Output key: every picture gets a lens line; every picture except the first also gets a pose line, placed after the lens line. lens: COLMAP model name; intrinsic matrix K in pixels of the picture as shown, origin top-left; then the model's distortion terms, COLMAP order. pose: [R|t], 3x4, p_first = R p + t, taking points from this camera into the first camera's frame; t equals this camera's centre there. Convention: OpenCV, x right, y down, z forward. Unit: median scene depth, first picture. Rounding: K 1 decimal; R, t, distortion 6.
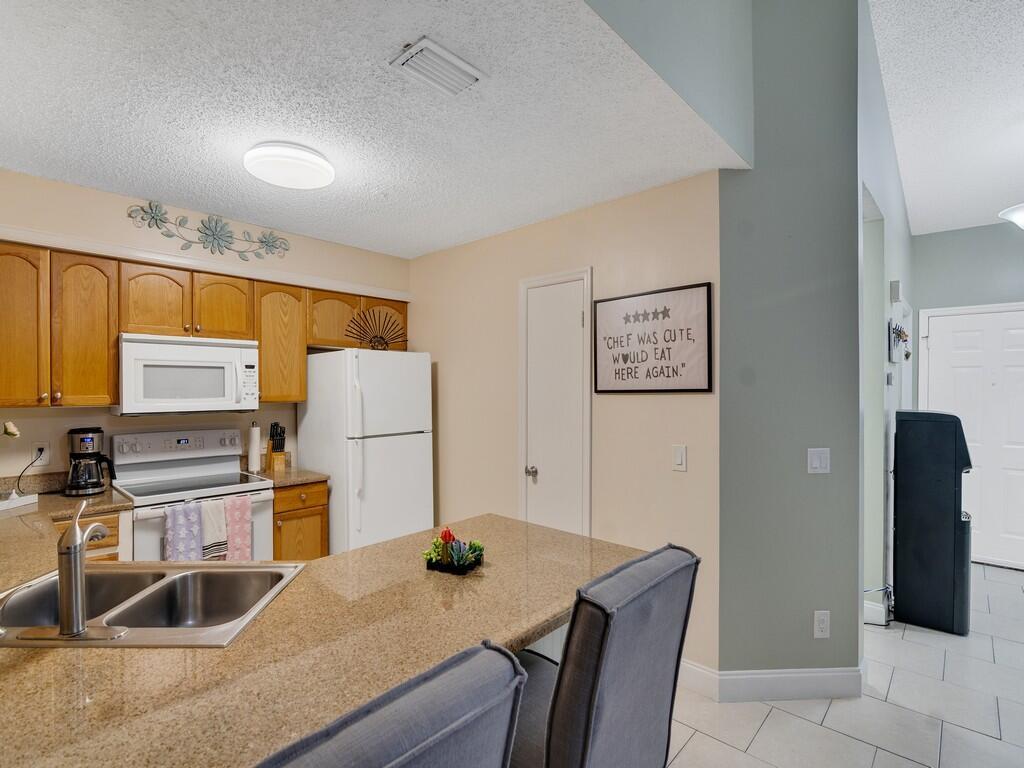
lens RADIAL K [[496.5, 0, 506.7], [0, 496.5, 382.2], [0, 0, 1]] dist [-0.017496, -0.000457]
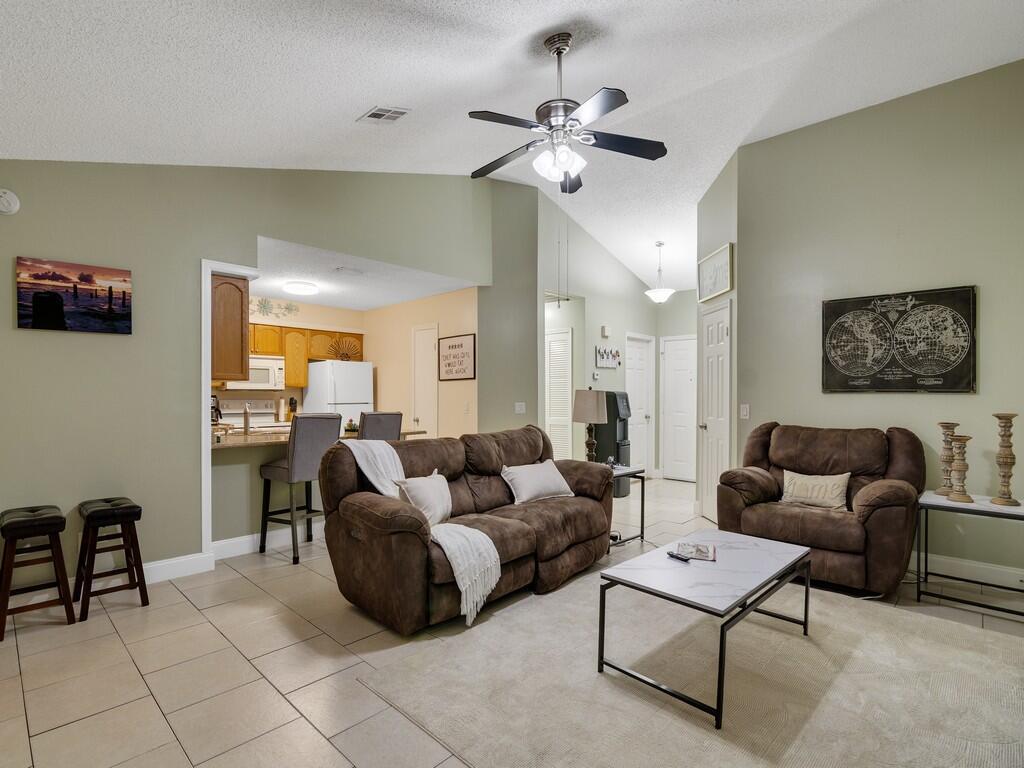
lens RADIAL K [[521.5, 0, 507.4], [0, 521.5, 393.3], [0, 0, 1]] dist [-0.003169, -0.000464]
pose [[0.999702, 0.002266, -0.024302, 0.459262], [-0.002207, 0.999995, 0.002438, 0.059523], [0.024307, -0.002384, 0.999702, -1.100044]]
